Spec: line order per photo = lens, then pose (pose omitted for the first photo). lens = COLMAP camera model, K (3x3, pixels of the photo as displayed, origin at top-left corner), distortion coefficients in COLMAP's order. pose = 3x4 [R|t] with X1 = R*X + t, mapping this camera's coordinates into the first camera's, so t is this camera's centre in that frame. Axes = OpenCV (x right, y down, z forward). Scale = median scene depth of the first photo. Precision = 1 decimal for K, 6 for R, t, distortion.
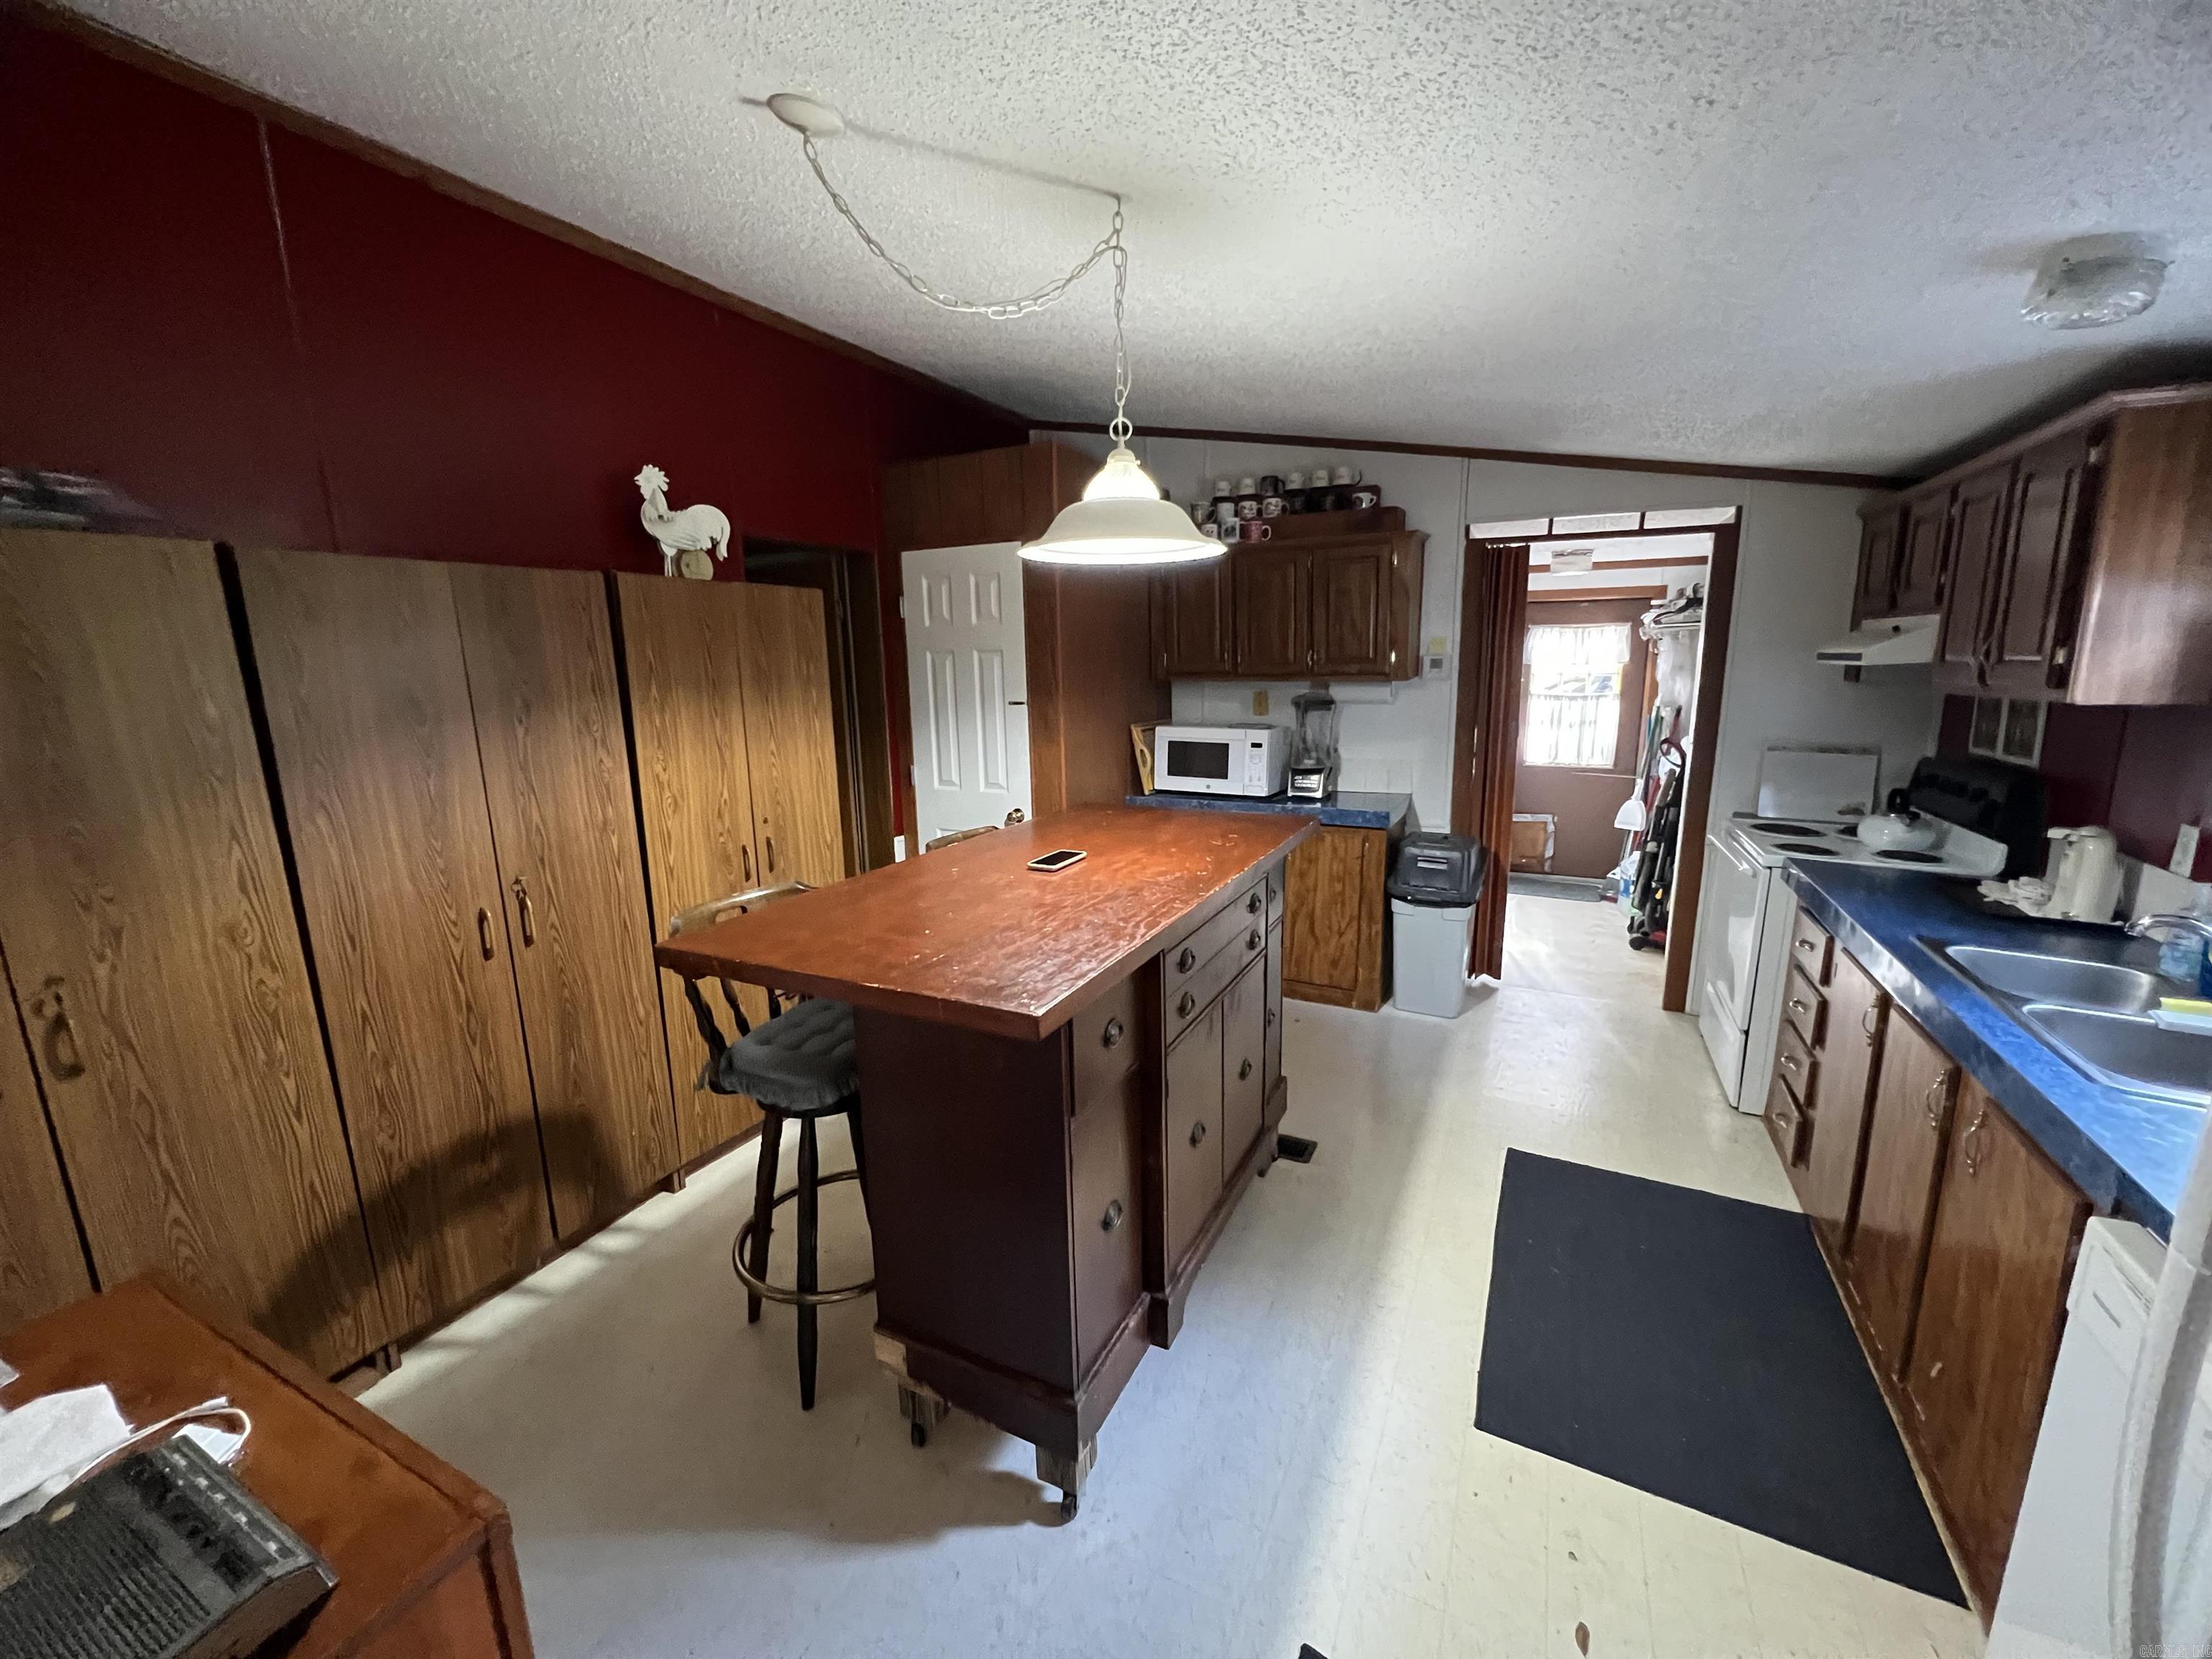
lens RADIAL K [[888.5, 0, 1104.0], [0, 888.5, 822.2], [0, 0, 1]] dist [-0.002757, 0.000439]
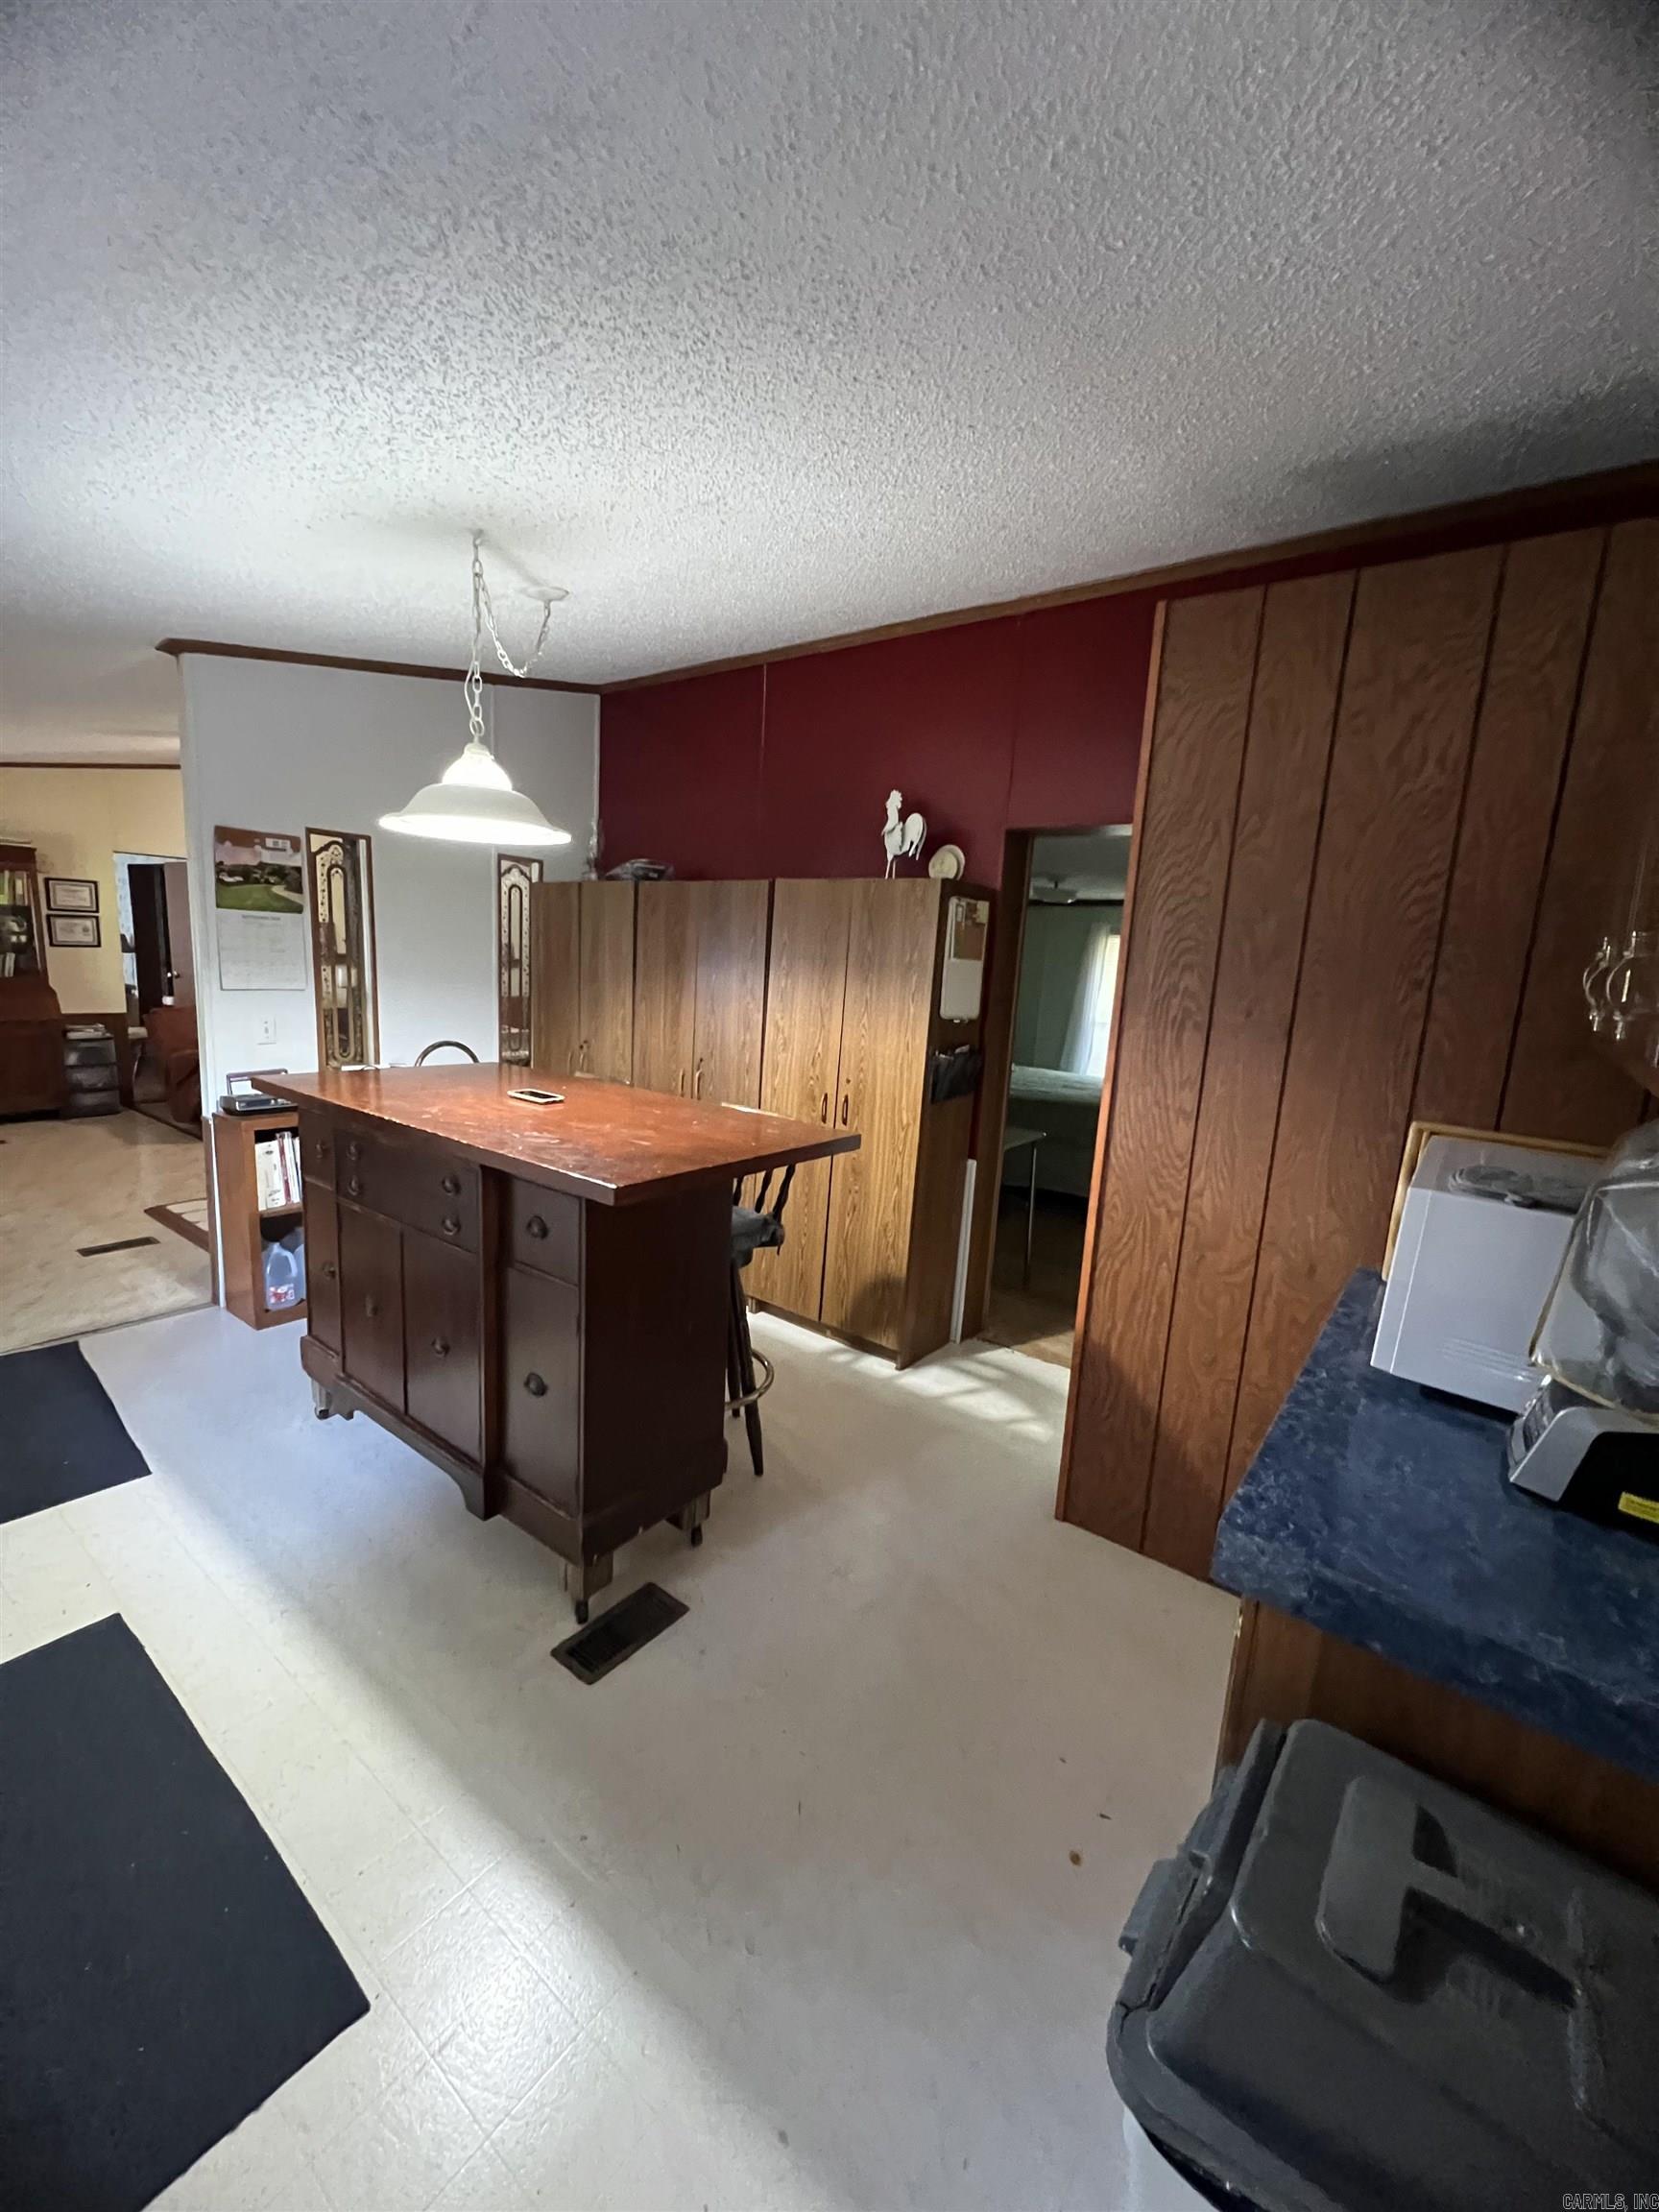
lens RADIAL K [[888.5, 0, 836.3], [0, 888.5, 1103.4], [0, 0, 1]] dist [-0.002757, 0.000439]
pose [[-0.181698, 0.170412, -0.968476, 0.774455], [-0.228941, 0.950475, 0.210197, -0.220083], [0.956333, 0.259916, -0.133685, 1.172990]]
